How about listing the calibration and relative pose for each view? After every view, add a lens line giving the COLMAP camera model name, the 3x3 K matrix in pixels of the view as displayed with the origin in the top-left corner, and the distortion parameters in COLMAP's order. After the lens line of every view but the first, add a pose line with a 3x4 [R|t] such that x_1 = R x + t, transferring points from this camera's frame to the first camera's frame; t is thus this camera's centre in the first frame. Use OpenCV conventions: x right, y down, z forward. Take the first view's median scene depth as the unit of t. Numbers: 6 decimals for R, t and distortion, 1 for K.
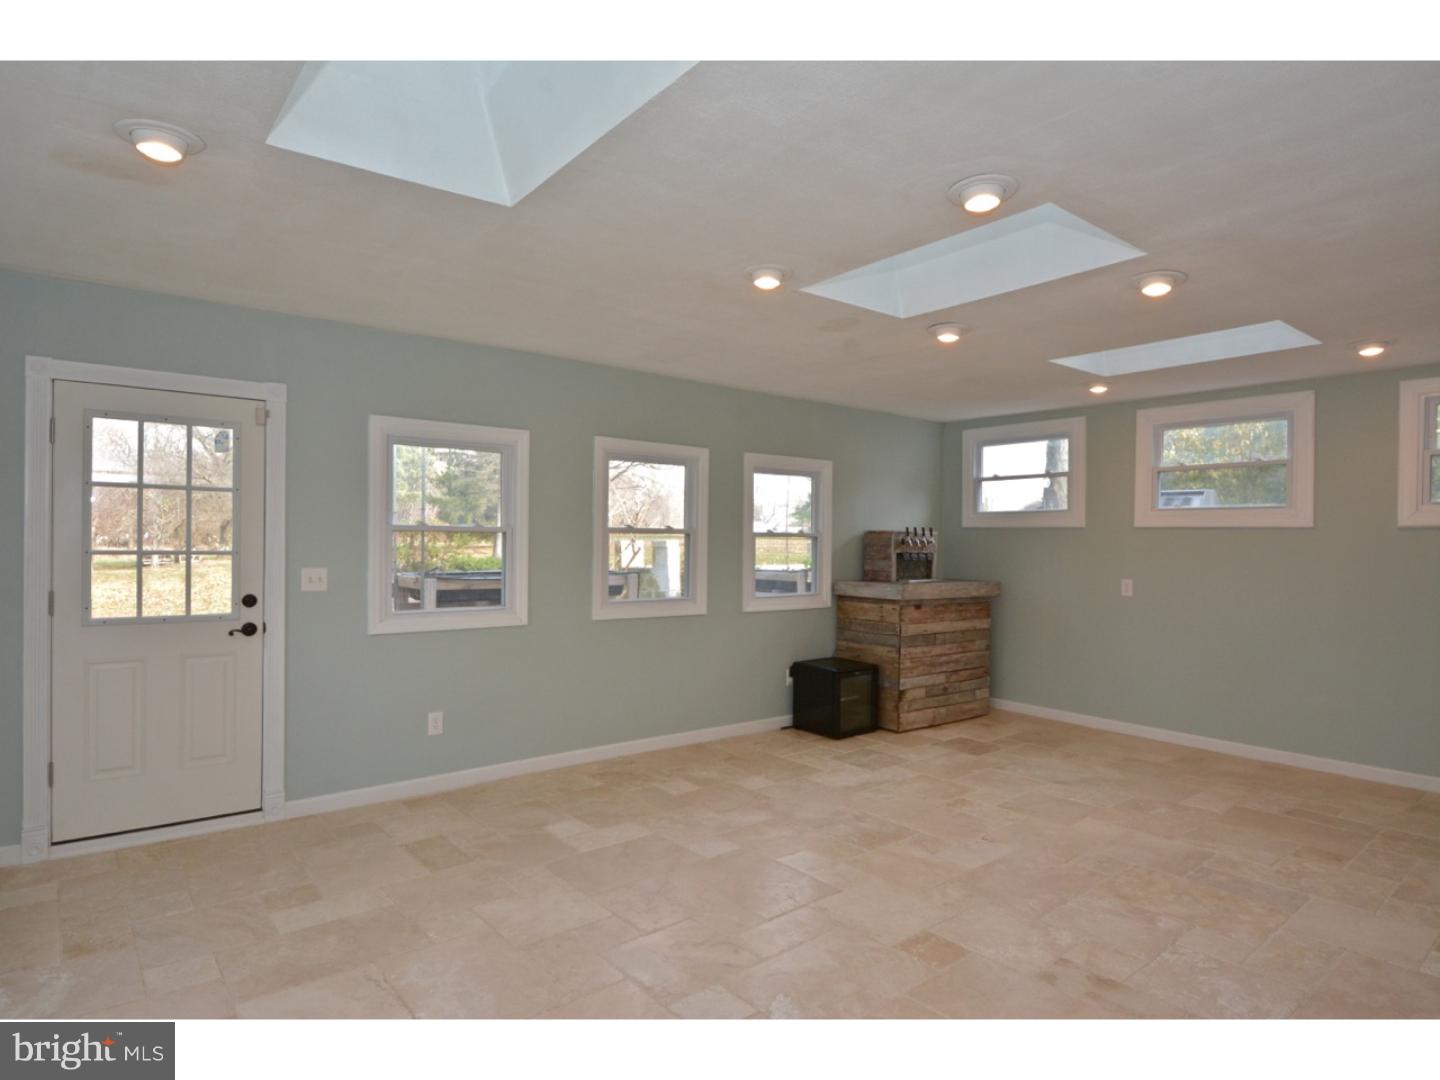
lens RADIAL K [[739.0, 0, 719.0], [0, 739.0, 545.3], [0, 0, 1]] dist [0.003587, 0.001175]
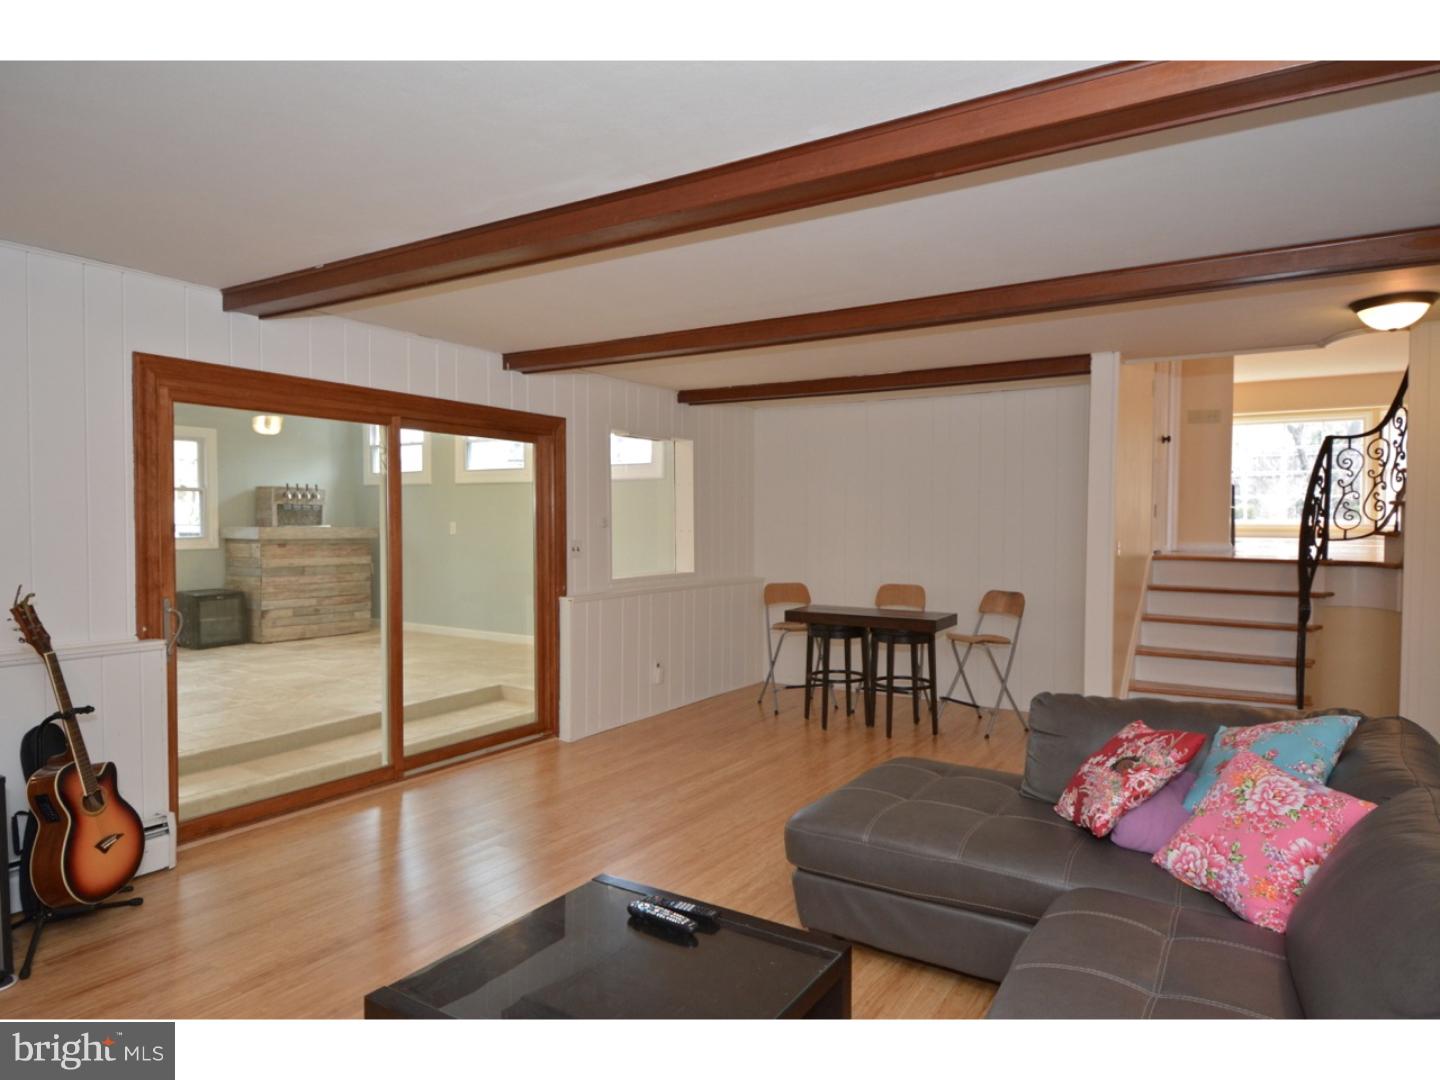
lens RADIAL K [[871.0, 0, 720.3], [0, 871.0, 538.3], [0, 0, 1]] dist [0.007155, -0.004110]
pose [[0.956438, -0.015836, 0.291506, 0.535244], [0.007216, 0.999505, 0.030621, 0.029187], [-0.291846, -0.027184, 0.956079, -0.639158]]
